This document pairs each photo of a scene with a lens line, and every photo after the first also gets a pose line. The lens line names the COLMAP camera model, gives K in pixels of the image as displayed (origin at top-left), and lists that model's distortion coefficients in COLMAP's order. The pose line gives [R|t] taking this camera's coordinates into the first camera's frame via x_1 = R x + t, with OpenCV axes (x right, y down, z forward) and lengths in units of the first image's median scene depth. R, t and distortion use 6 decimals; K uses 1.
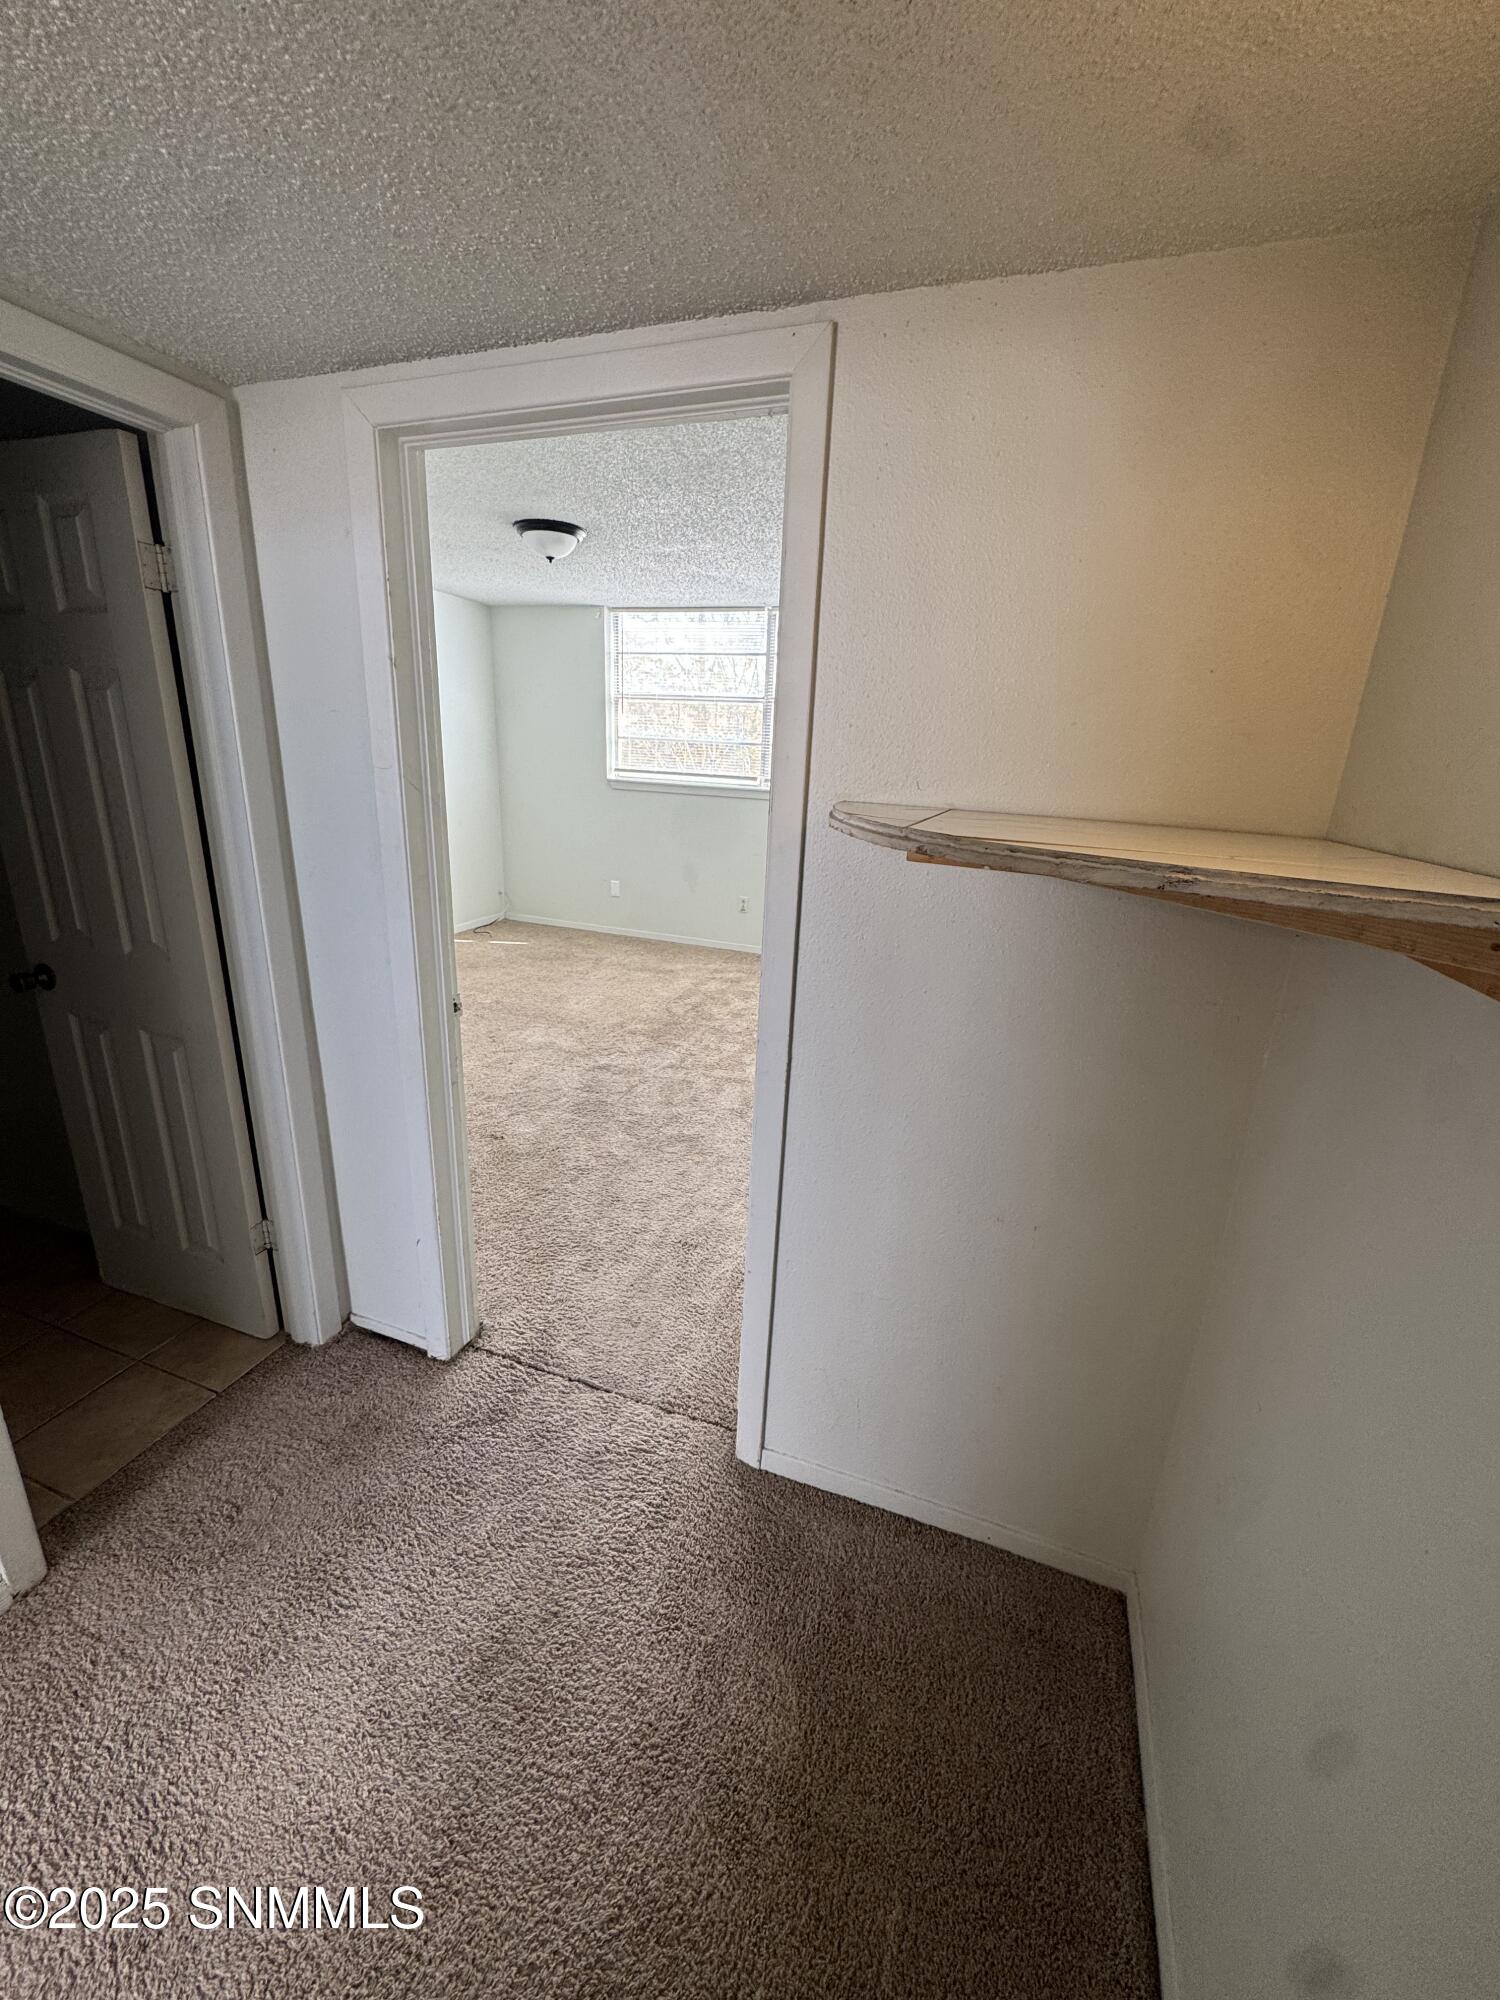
lens RADIAL K [[801.4, 0, 754.2], [0, 801.4, 999.1], [0, 0, 1]] dist [-0.003706, 0.000094]
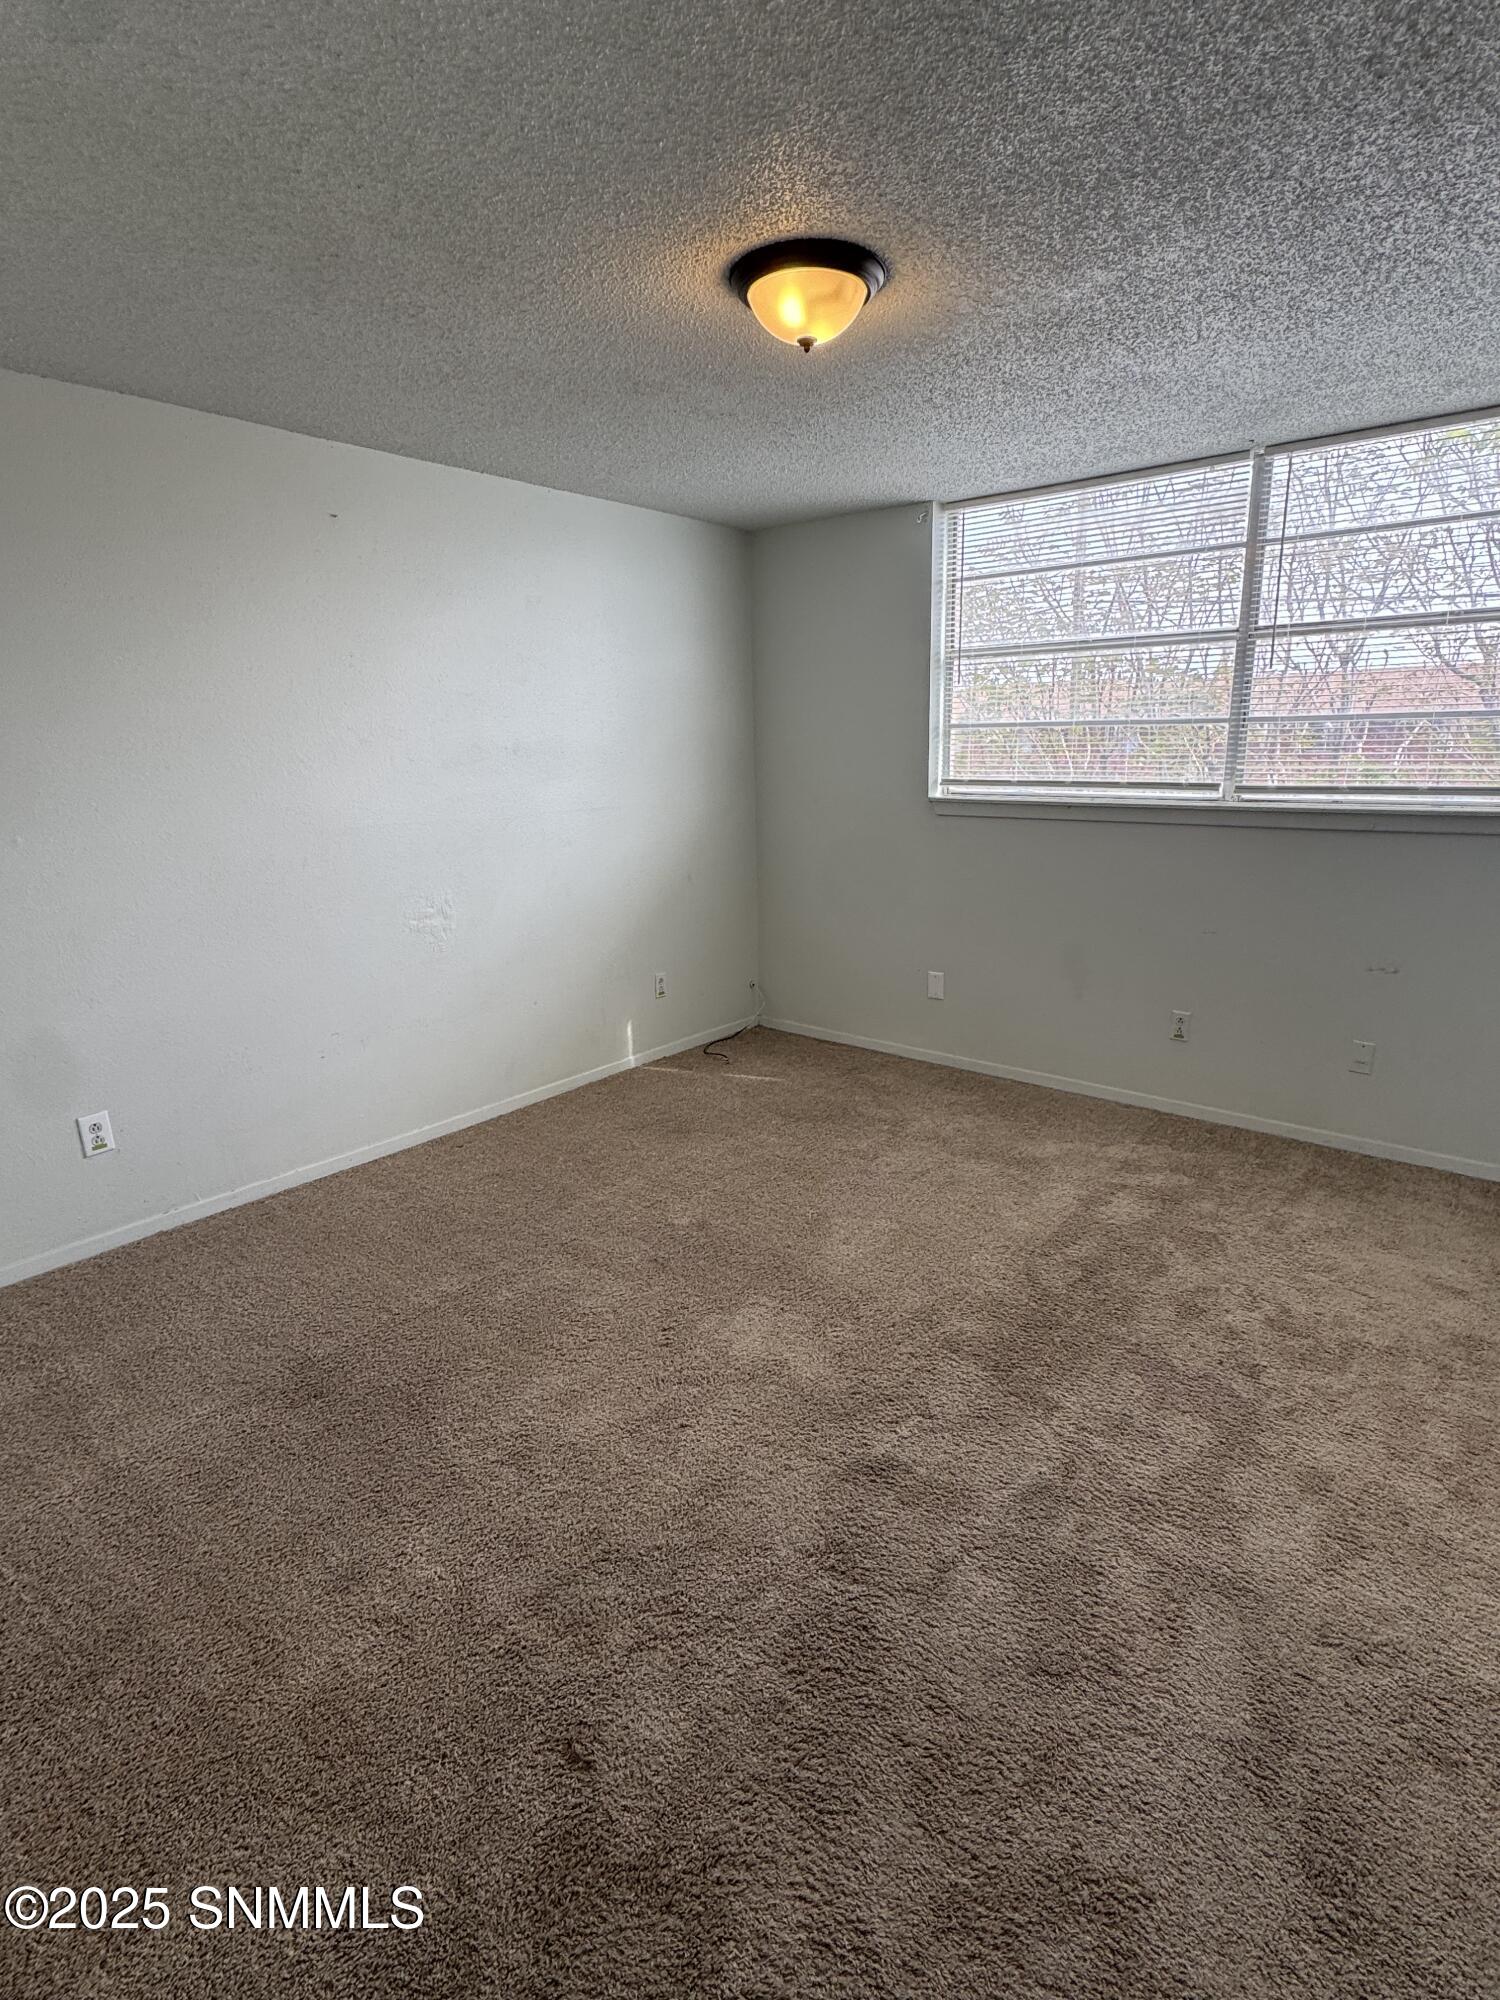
lens RADIAL K [[1018.5, 0, 750.0], [0, 1018.5, 1000.0], [0, 0, 1]] dist [0.000300, -0.001193]
pose [[0.935544, 0.025221, -0.352309, -0.047490], [-0.047360, 0.997398, -0.054362, -0.096566], [0.350021, 0.067543, 0.934304, 0.319581]]
